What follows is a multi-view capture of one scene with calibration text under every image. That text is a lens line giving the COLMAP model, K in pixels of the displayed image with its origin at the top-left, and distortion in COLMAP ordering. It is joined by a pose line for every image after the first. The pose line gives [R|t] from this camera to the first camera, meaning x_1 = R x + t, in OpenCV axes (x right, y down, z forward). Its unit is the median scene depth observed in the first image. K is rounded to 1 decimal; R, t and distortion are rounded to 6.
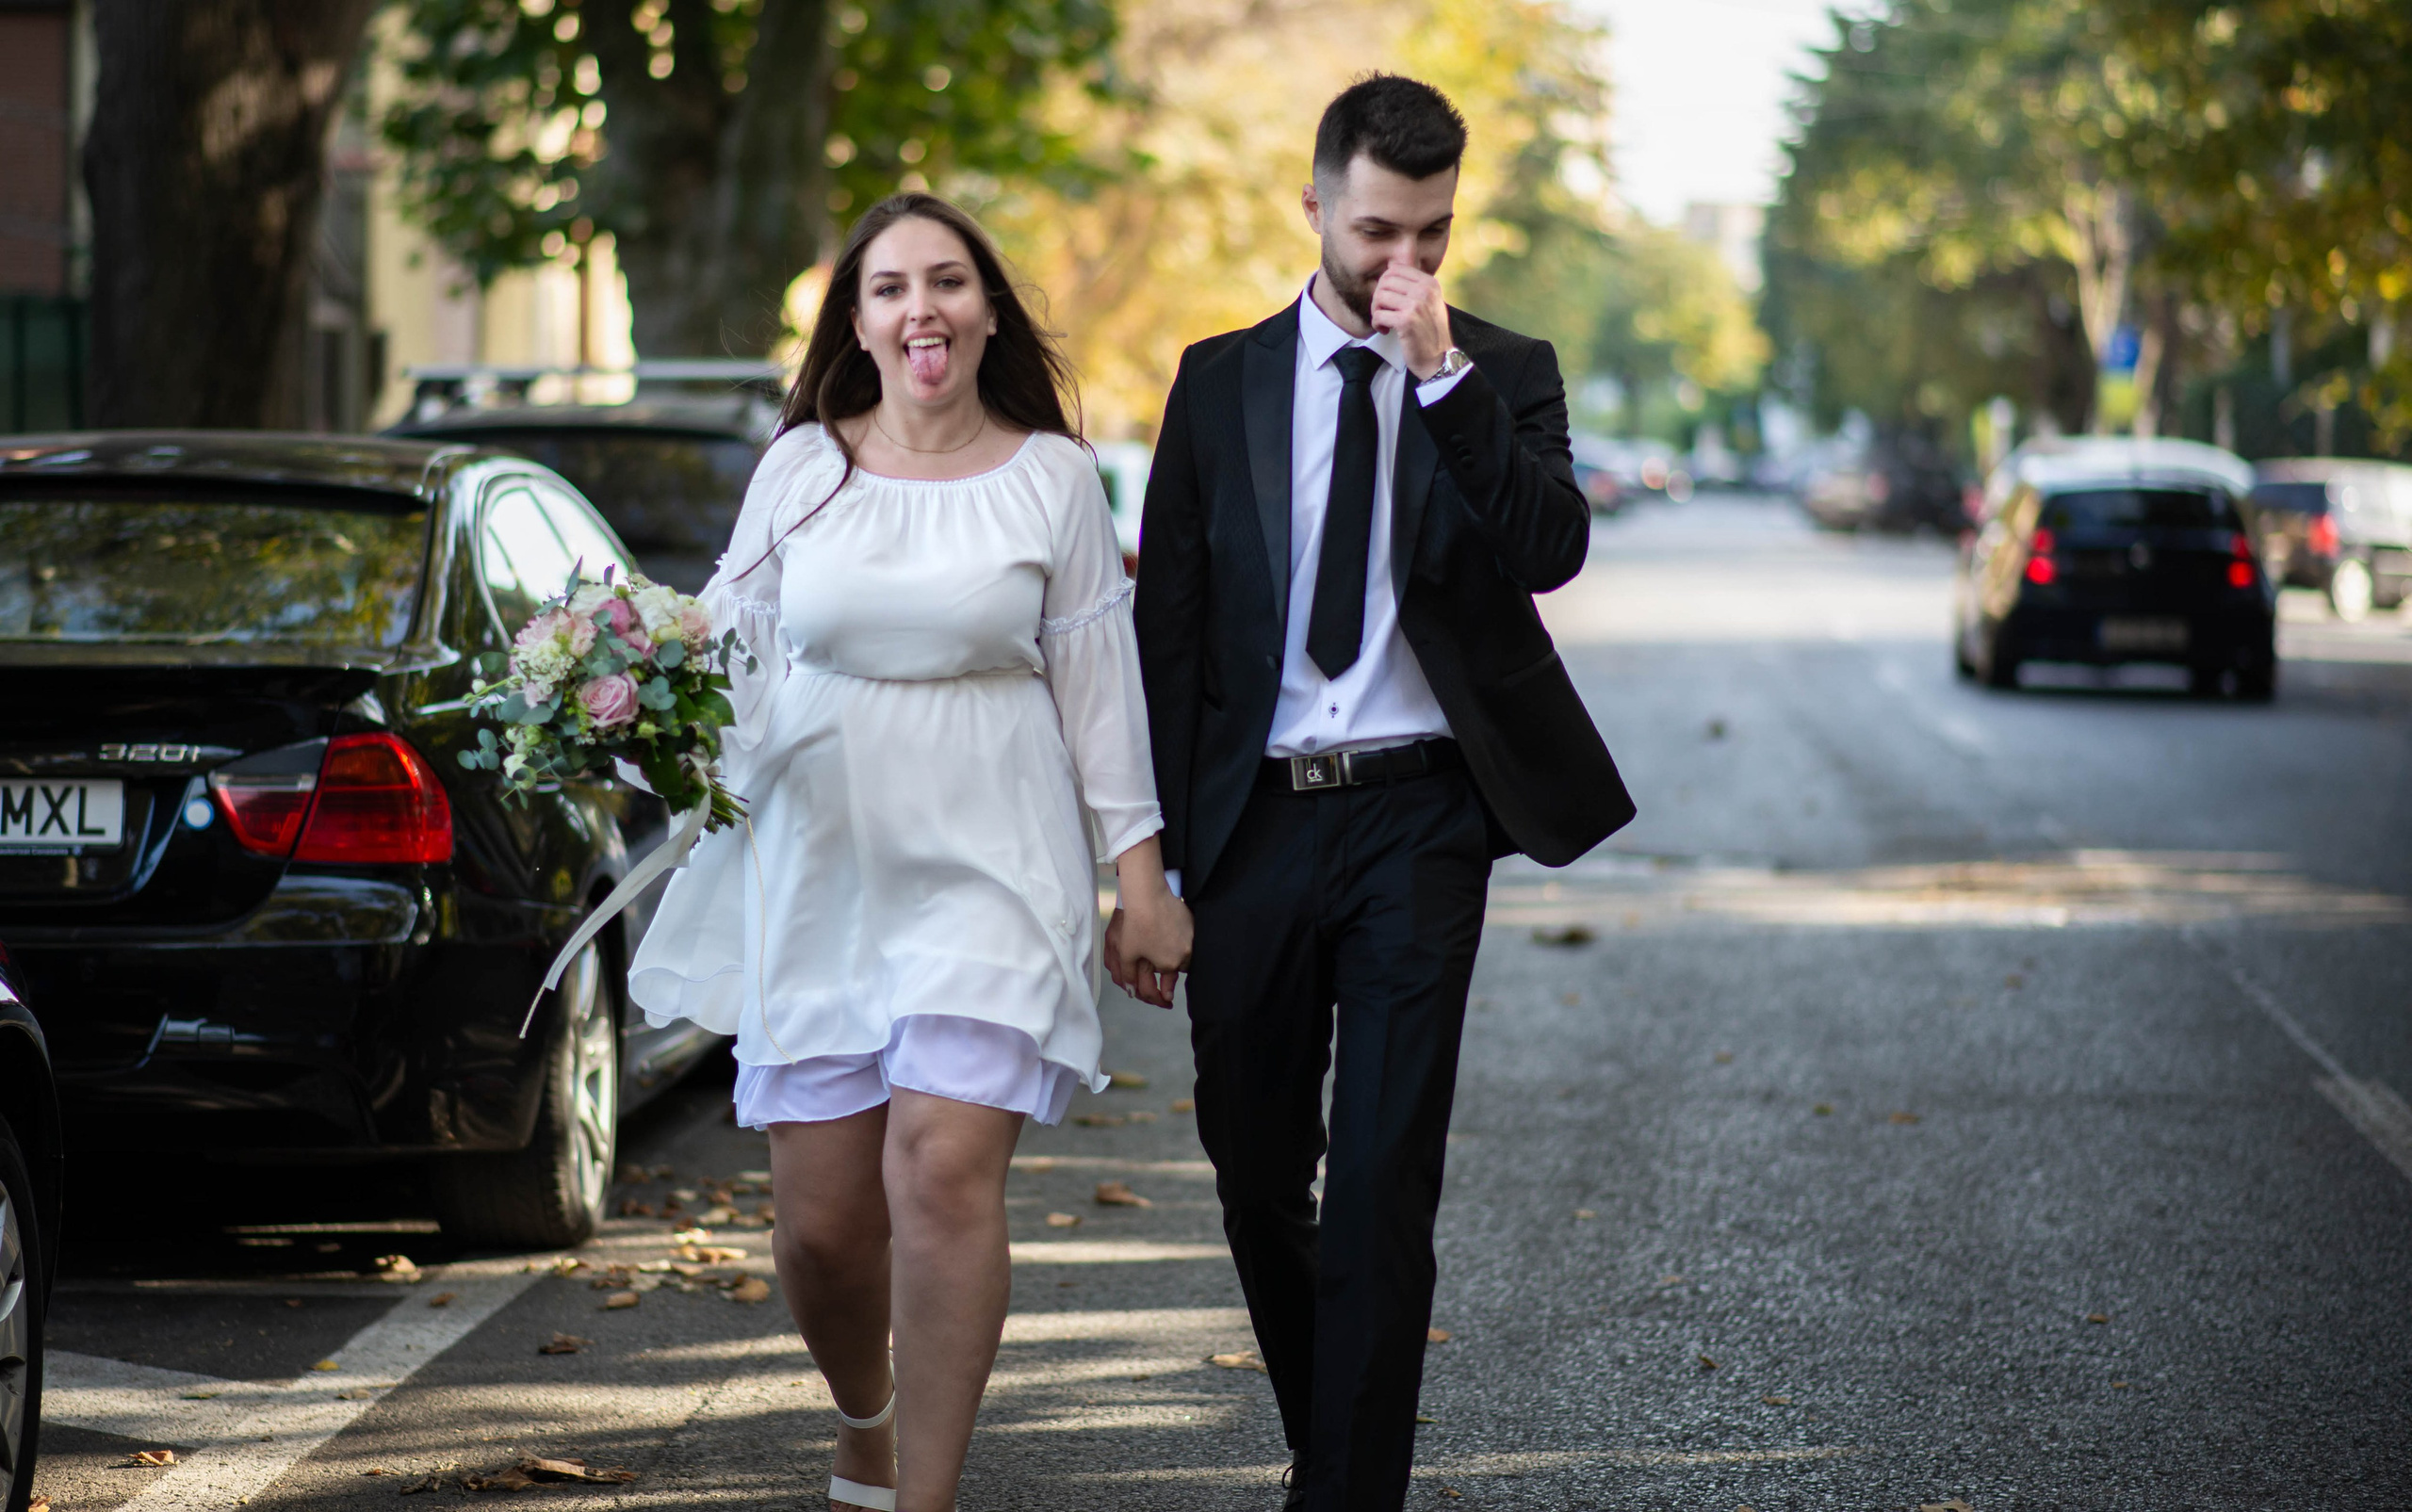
lens RADIAL K [[5593.0, 0, 1205.9], [0, 5593.0, 755.1], [0, 0, 1]] dist [0.082937, 0.000000]
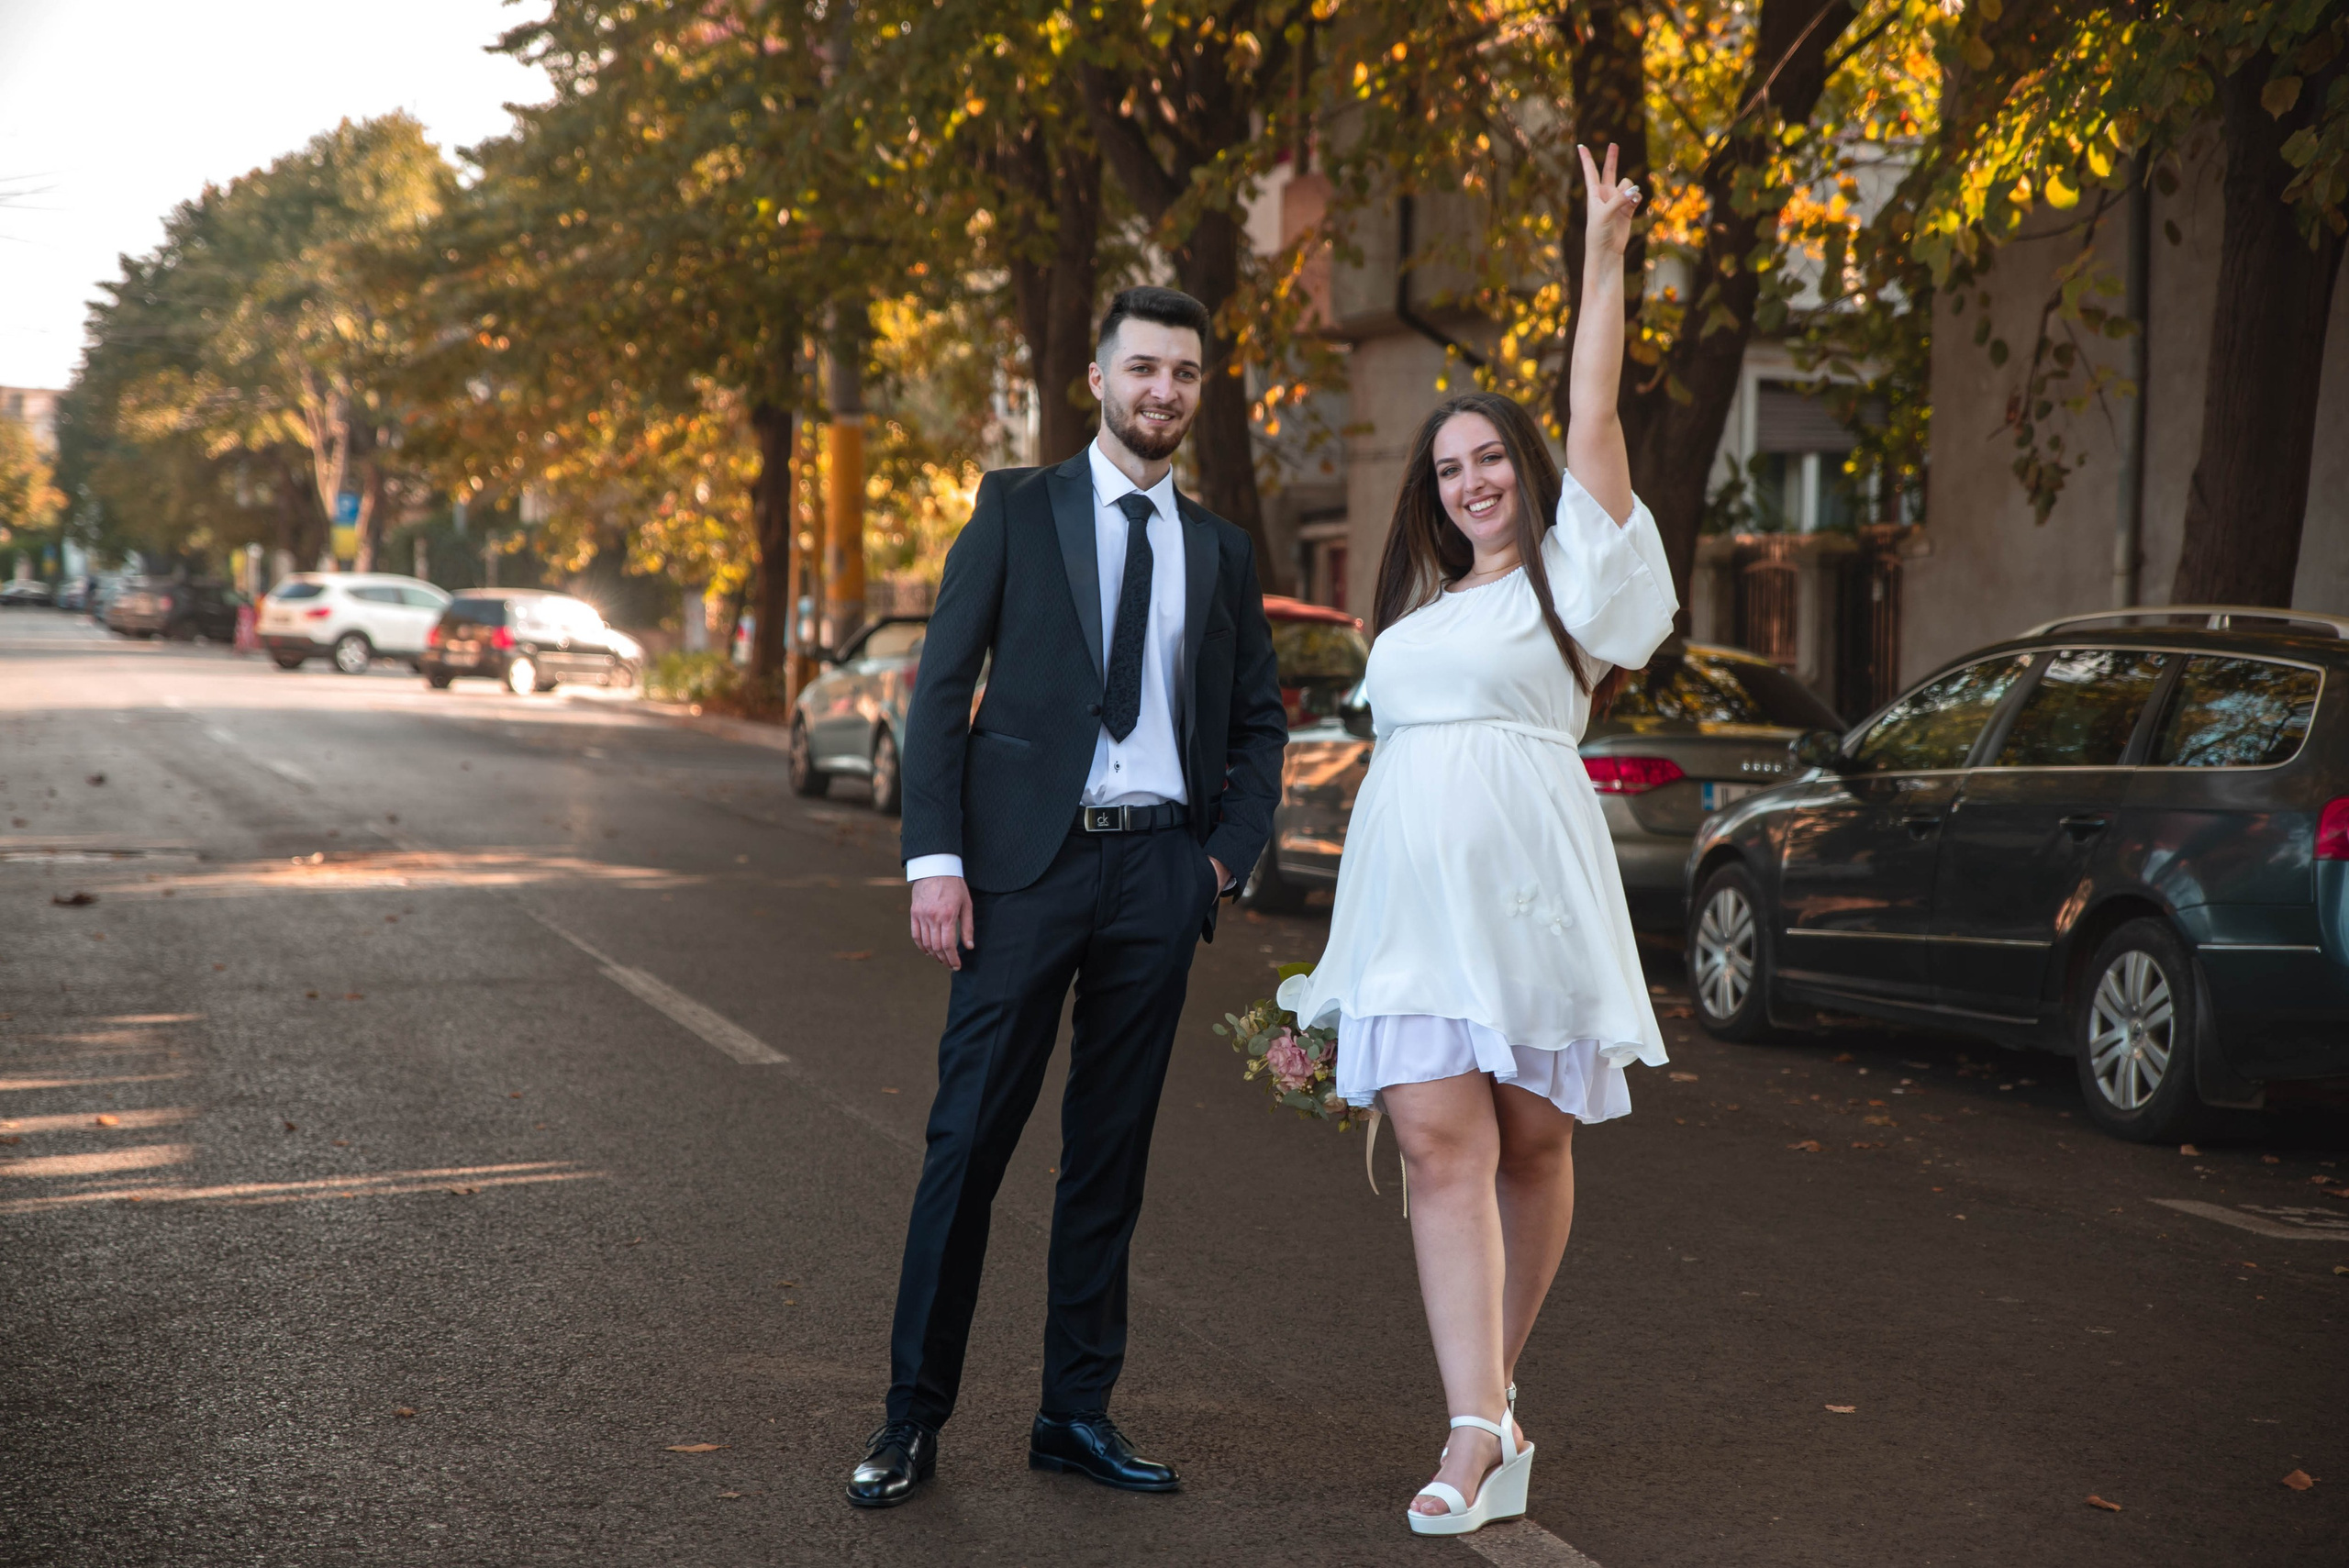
lens RADIAL K [[5889.6, 0, 1174.5], [0, 5889.6, 784.3], [0, 0, 1]] dist [0.084838, 0.000000]
pose [[0.923436, -0.003376, 0.383737, -0.282579], [0.011299, 0.999767, -0.018394, 0.035669], [-0.383586, 0.021322, 0.923259, -0.594244]]
